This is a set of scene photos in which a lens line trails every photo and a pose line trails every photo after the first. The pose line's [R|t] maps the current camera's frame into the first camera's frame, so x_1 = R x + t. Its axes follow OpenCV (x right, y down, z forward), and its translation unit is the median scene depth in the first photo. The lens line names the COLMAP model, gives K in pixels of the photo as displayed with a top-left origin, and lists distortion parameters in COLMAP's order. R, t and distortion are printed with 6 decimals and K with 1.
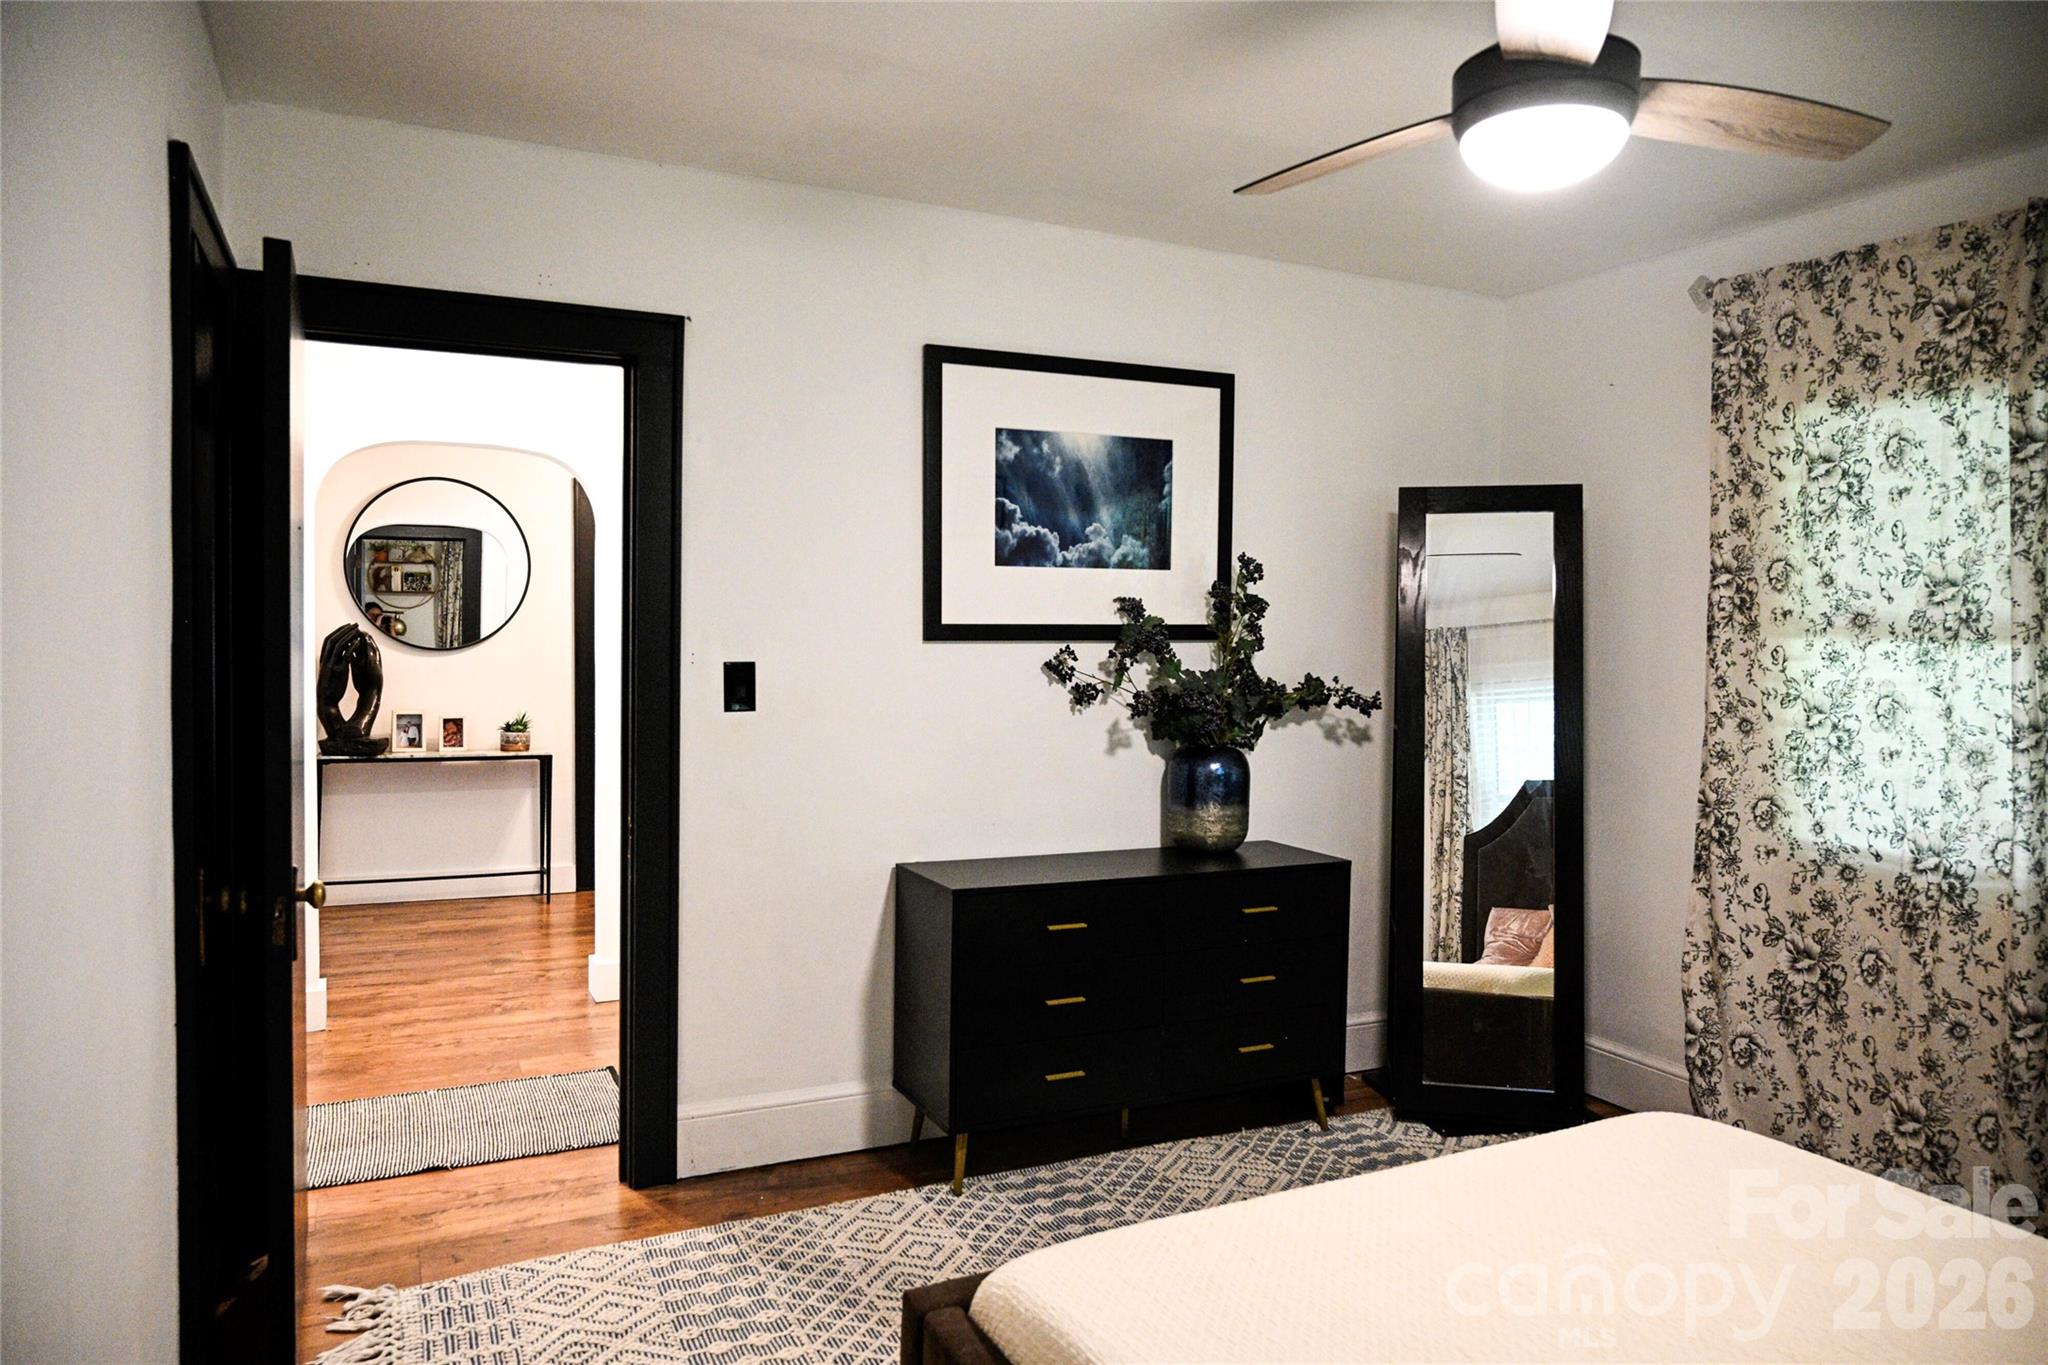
lens RADIAL K [[1355.8, 0, 1016.0], [0, 1355.8, 684.7], [0, 0, 1]] dist [-0.010879, -0.000647]
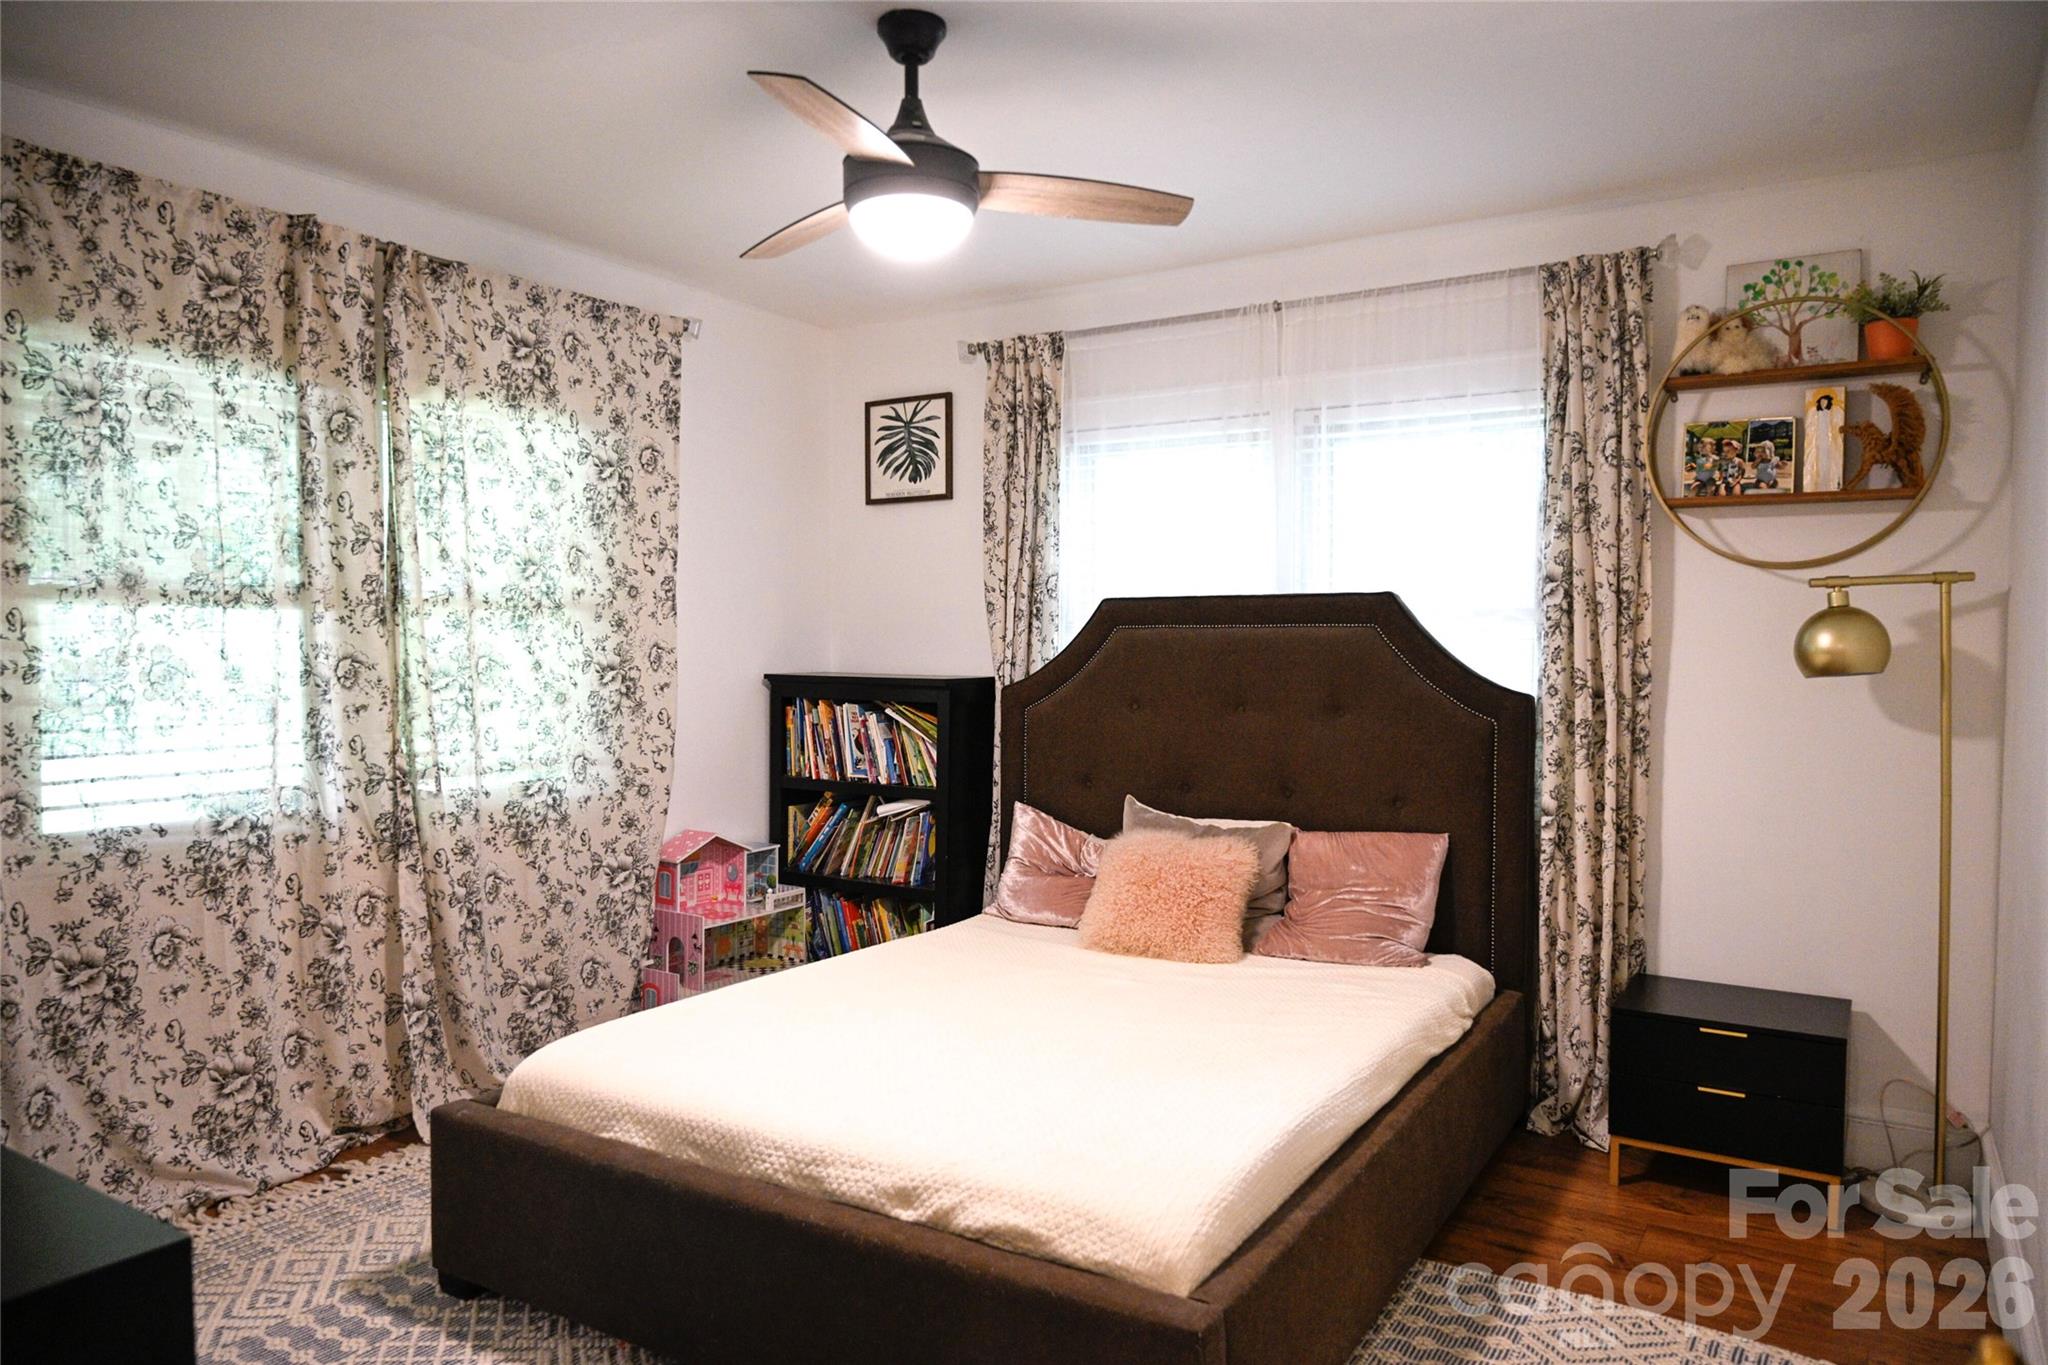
lens RADIAL K [[1355.8, 0, 1016.0], [0, 1355.8, 684.7], [0, 0, 1]] dist [-0.010879, -0.000647]
pose [[-0.533805, -0.048920, 0.844191, -0.475743], [0.013626, 0.997698, 0.066432, -0.030349], [-0.845498, 0.046964, -0.531909, 0.991118]]
